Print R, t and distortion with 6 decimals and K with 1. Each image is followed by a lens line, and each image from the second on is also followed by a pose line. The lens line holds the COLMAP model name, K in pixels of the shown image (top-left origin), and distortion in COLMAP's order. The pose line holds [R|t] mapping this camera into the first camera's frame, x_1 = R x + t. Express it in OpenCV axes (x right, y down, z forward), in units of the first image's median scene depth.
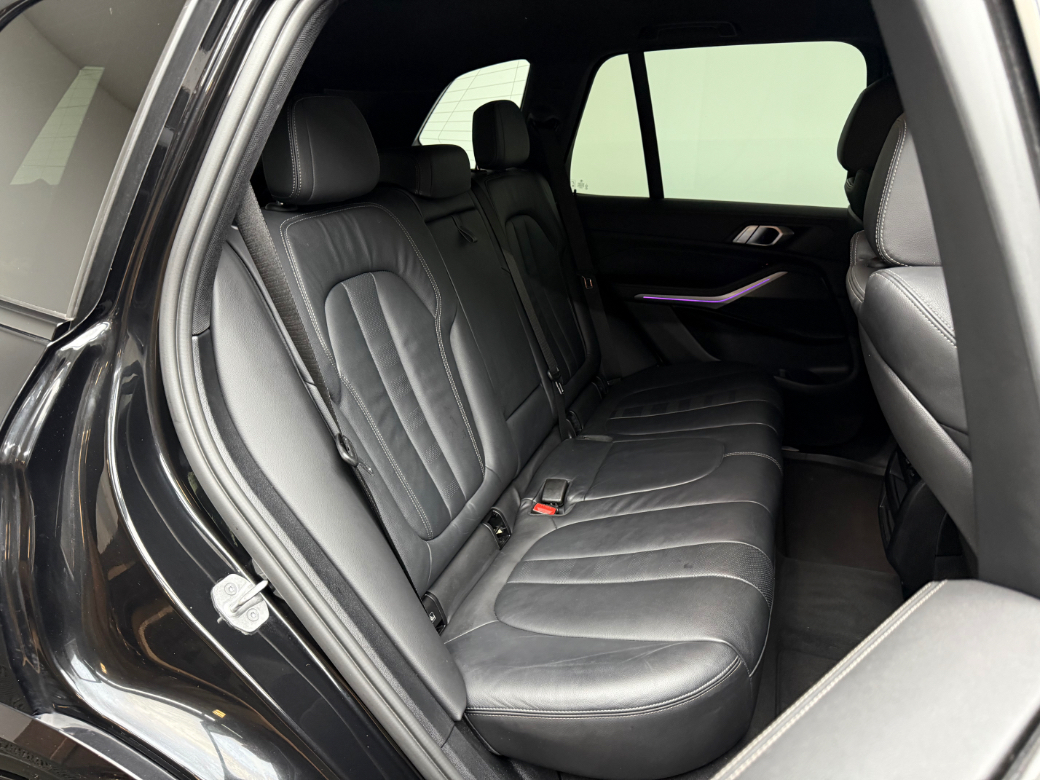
lens RADIAL K [[723.7, 0, 527.5], [0, 723.7, 389.1], [0, 0, 1]] dist [0.035752, -0.006064]
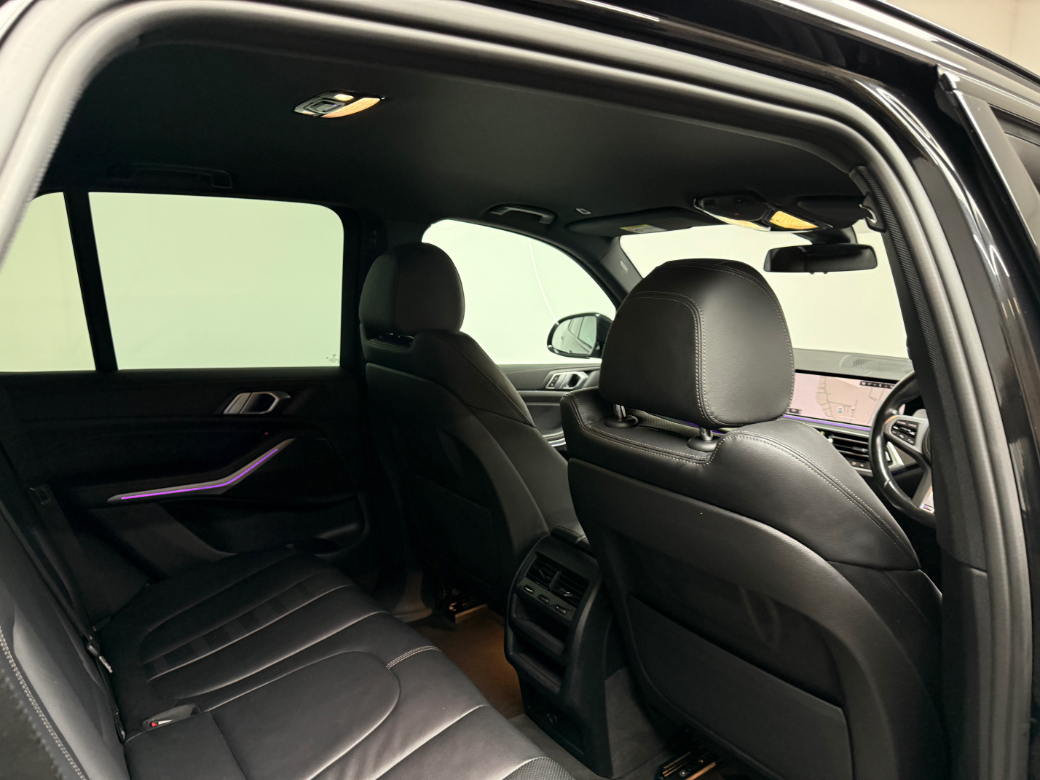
lens RADIAL K [[723.7, 0, 523.3], [0, 723.7, 387.6], [0, 0, 1]] dist [0.035752, -0.006064]
pose [[0.596182, -0.090316, 0.797753, -0.188601], [0.248762, 0.965531, -0.076595, -0.078134], [-0.763338, 0.244115, 0.598099, 0.208390]]
